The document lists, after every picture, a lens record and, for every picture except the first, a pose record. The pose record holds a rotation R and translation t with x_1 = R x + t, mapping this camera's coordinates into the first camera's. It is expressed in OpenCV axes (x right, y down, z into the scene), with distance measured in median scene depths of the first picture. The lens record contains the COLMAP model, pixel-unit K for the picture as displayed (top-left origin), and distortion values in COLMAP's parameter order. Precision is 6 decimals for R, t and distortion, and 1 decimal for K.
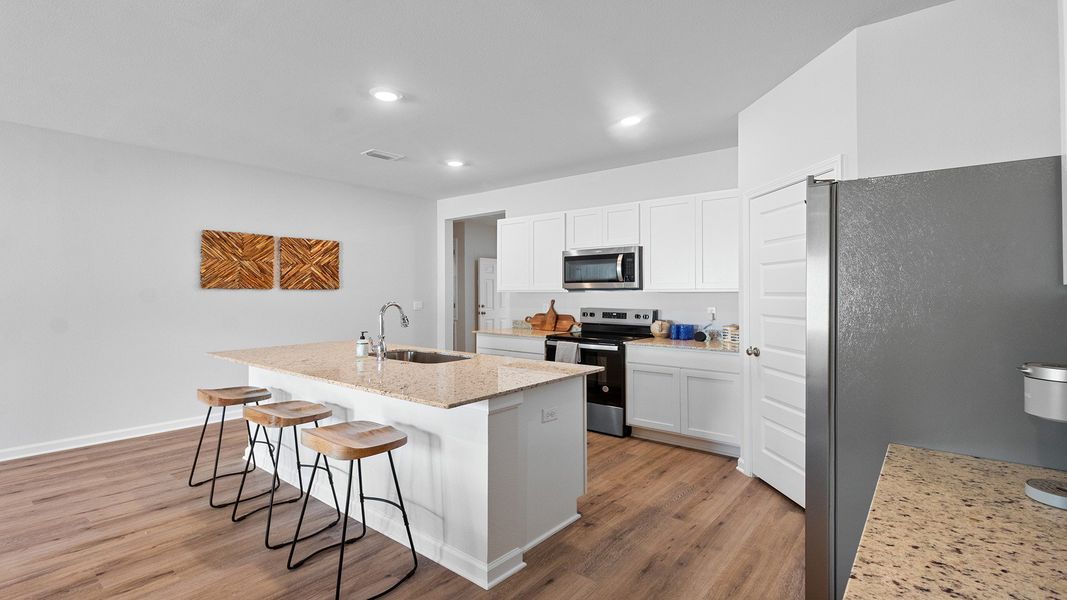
lens RADIAL K [[492.0, 0, 535.9], [0, 492.0, 289.5], [0, 0, 1]] dist [-0.000397, 0.001459]
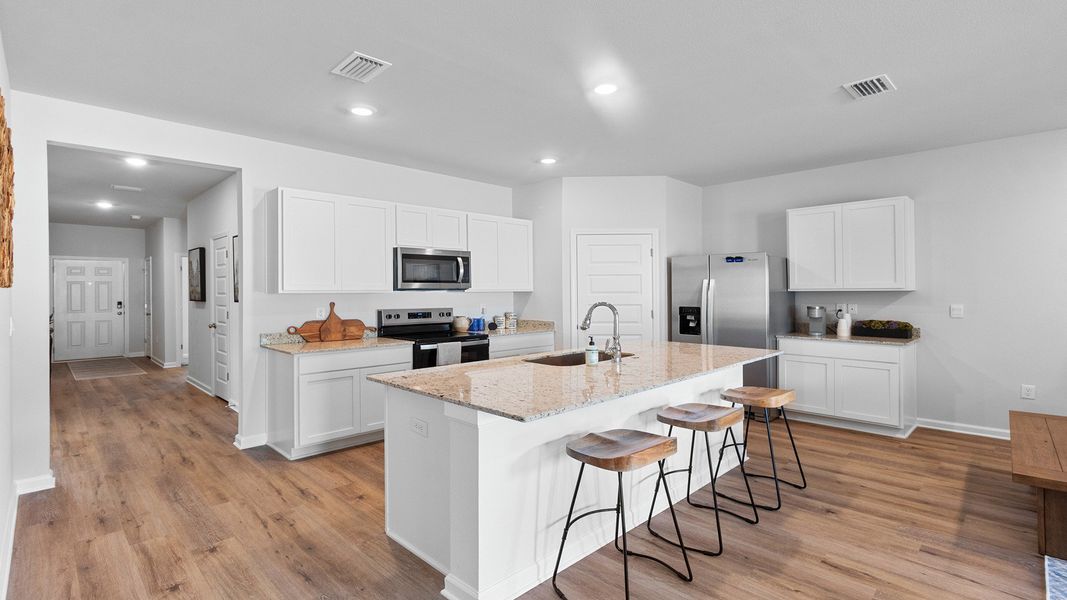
lens RADIAL K [[492.0, 0, 526.2], [0, 492.0, 290.2], [0, 0, 1]] dist [-0.000397, 0.001459]
pose [[0.122045, 0.002933, 0.992520, -0.827475], [-0.000987, 0.999995, -0.002834, 0.003661], [-0.992524, -0.000634, 0.122048, 0.670766]]
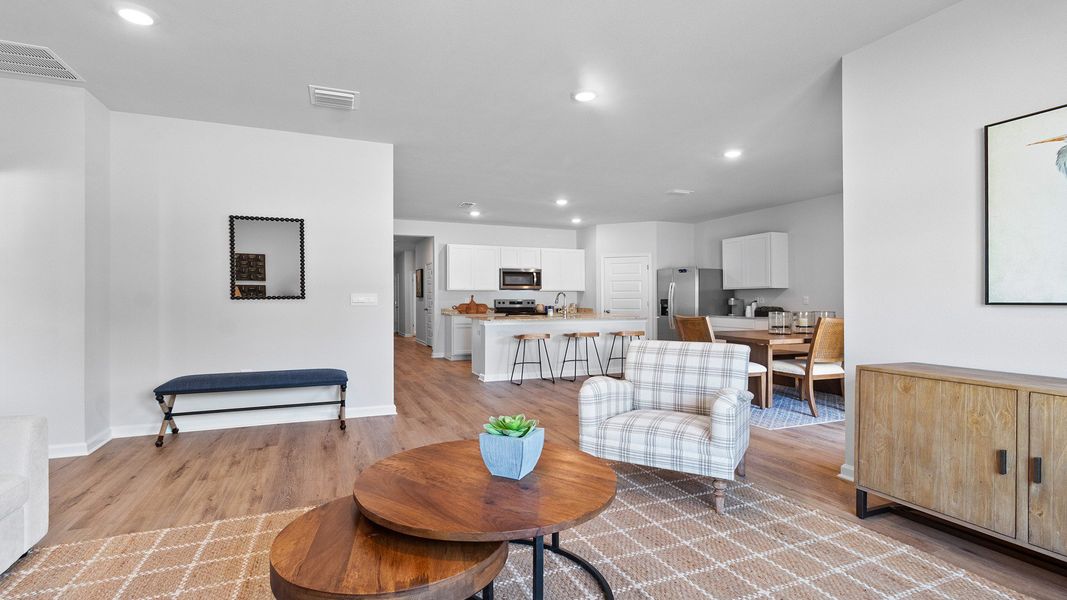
lens RADIAL K [[492.0, 0, 526.1], [0, 492.0, 307.1], [0, 0, 1]] dist [-0.000397, 0.001459]
pose [[0.488477, -0.008750, 0.872533, -1.543694], [-0.005747, 0.999896, 0.013245, 0.043842], [-0.872558, -0.011484, 0.488376, 0.013556]]
